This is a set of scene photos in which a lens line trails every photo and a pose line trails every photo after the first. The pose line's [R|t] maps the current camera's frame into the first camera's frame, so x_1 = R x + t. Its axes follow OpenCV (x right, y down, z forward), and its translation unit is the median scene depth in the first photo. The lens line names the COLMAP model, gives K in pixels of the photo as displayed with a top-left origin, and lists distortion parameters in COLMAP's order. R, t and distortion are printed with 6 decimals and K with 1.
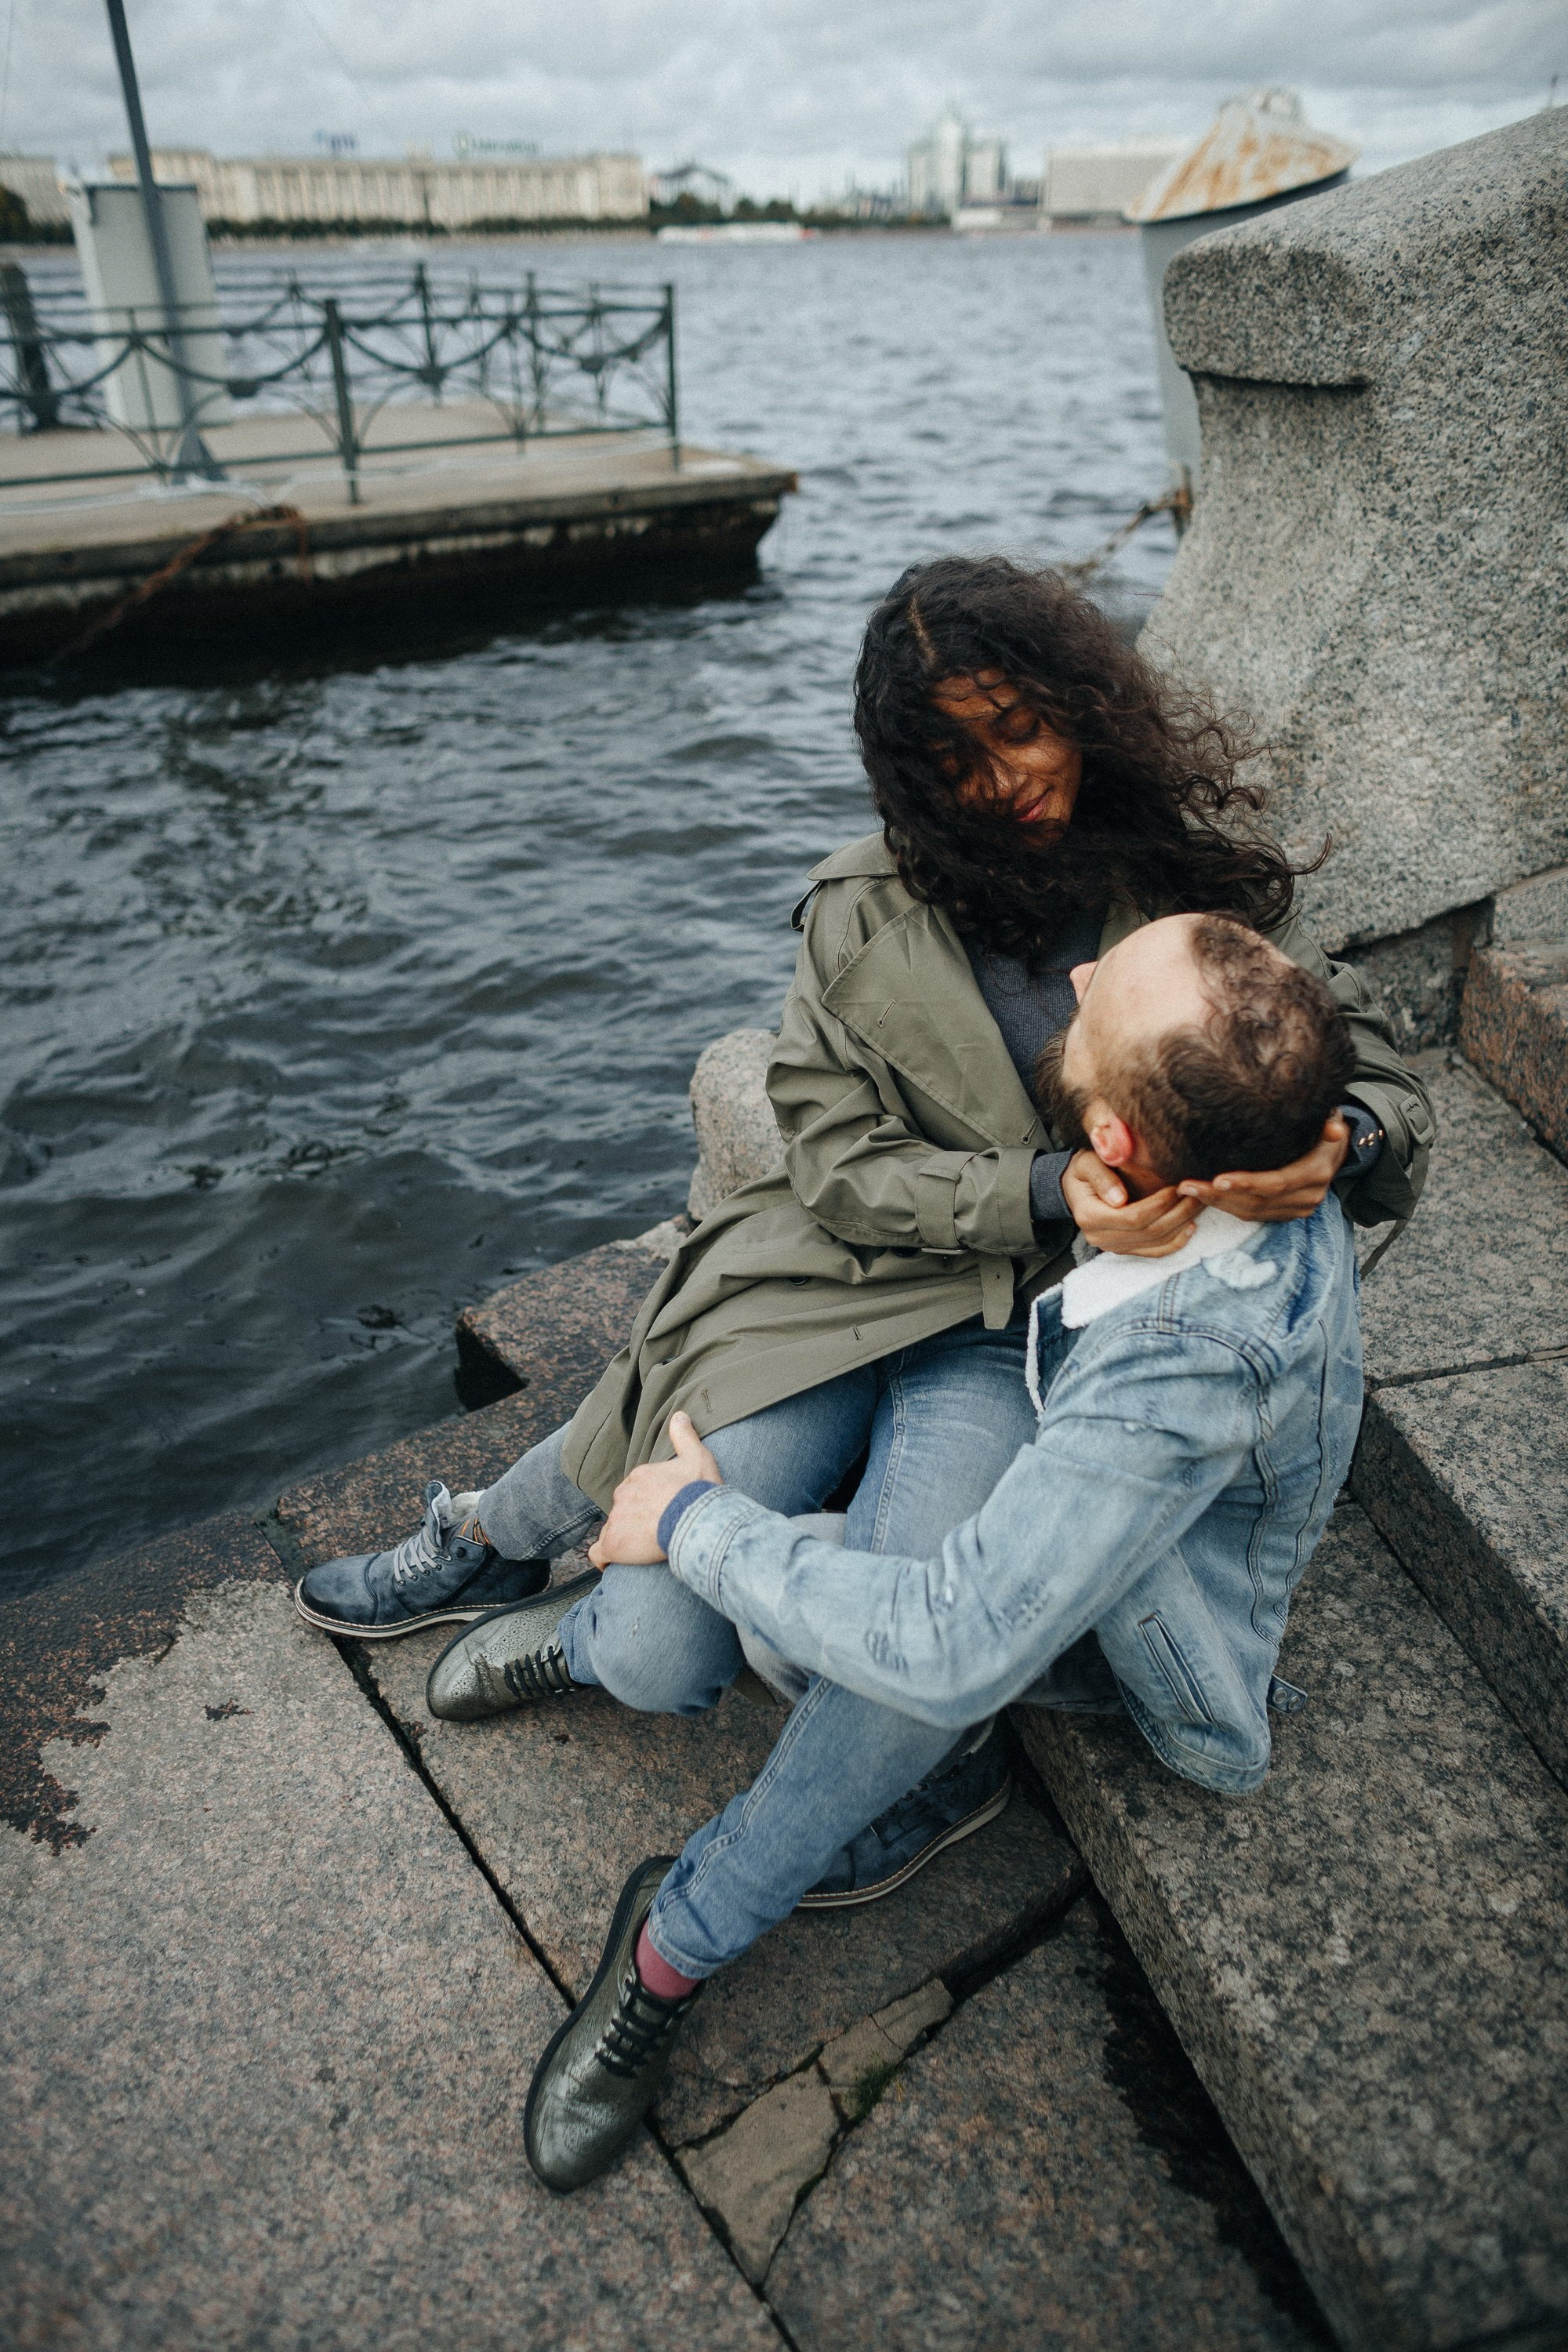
lens RADIAL K [[1596.2, 0, 786.1], [0, 1596.2, 1161.9], [0, 0, 1]] dist [-0.077238, 0.066317]
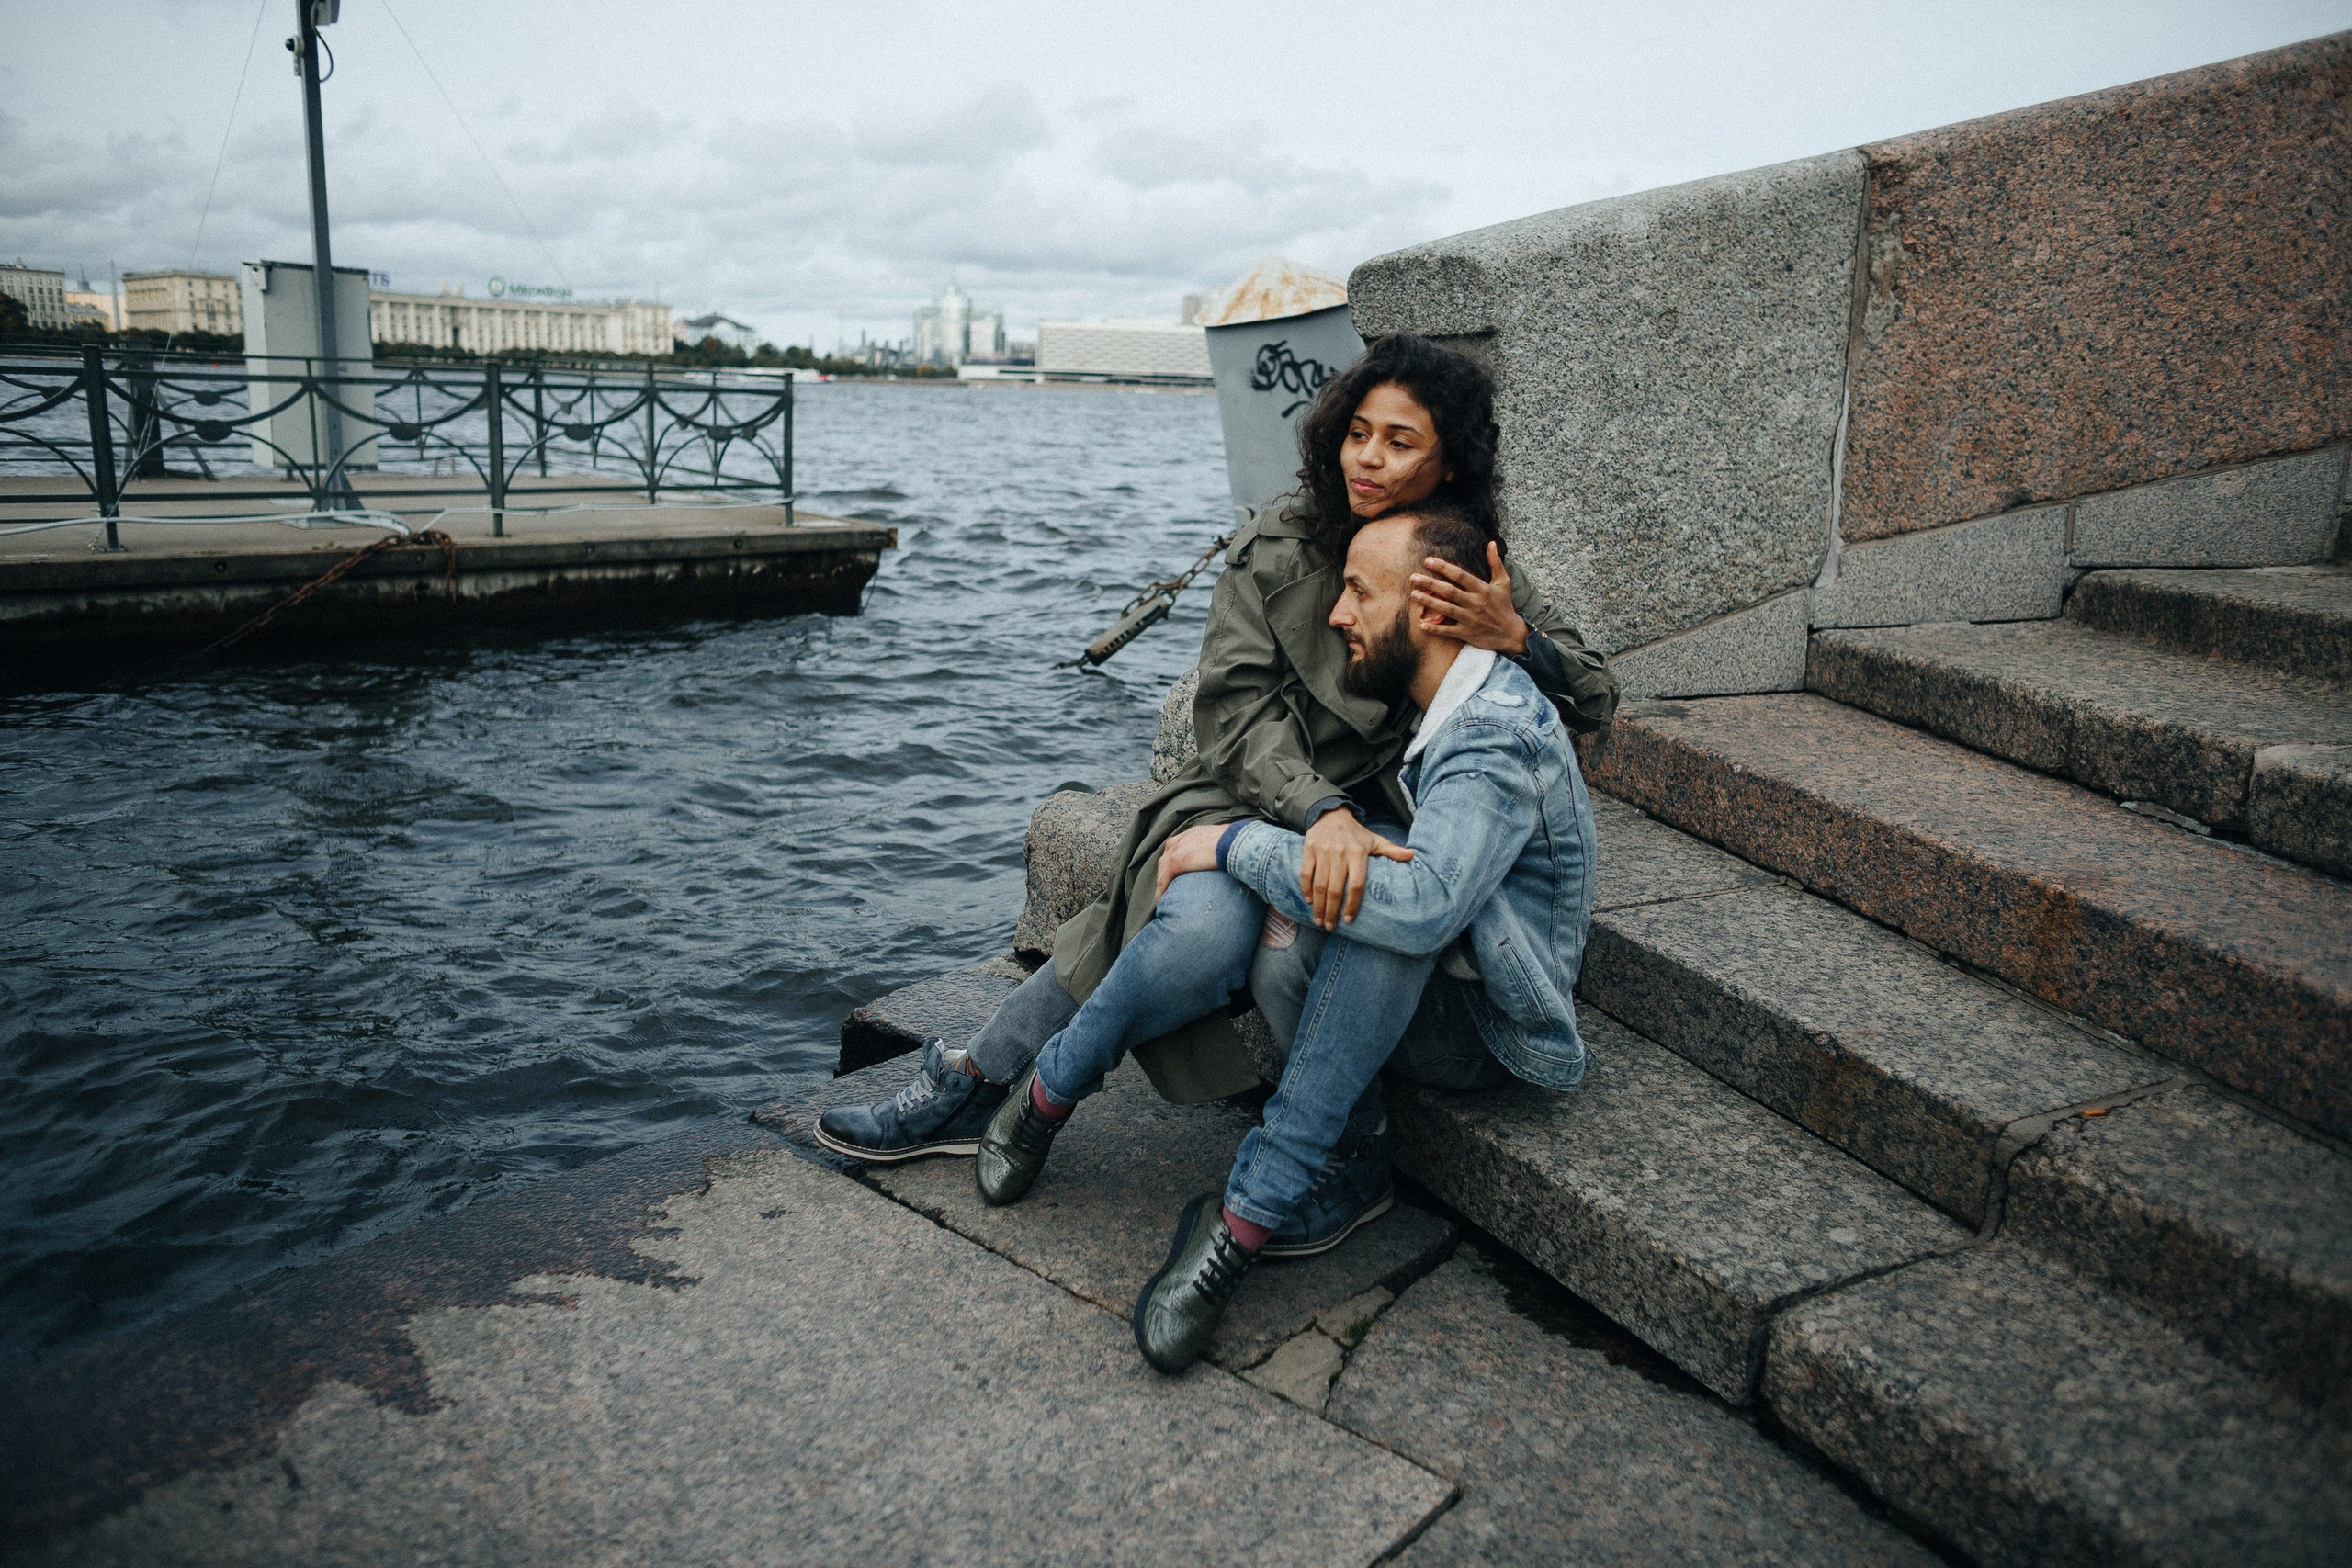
lens RADIAL K [[1596.1, 0, 1176.0], [0, 1596.1, 784.0], [0, 0, 1]] dist [-0.077238, 0.066317]
pose [[0.973497, -0.003317, 0.228677, -0.295375], [0.068497, 0.958224, -0.277697, 0.348029], [-0.218203, 0.286000, 0.933055, -0.295342]]
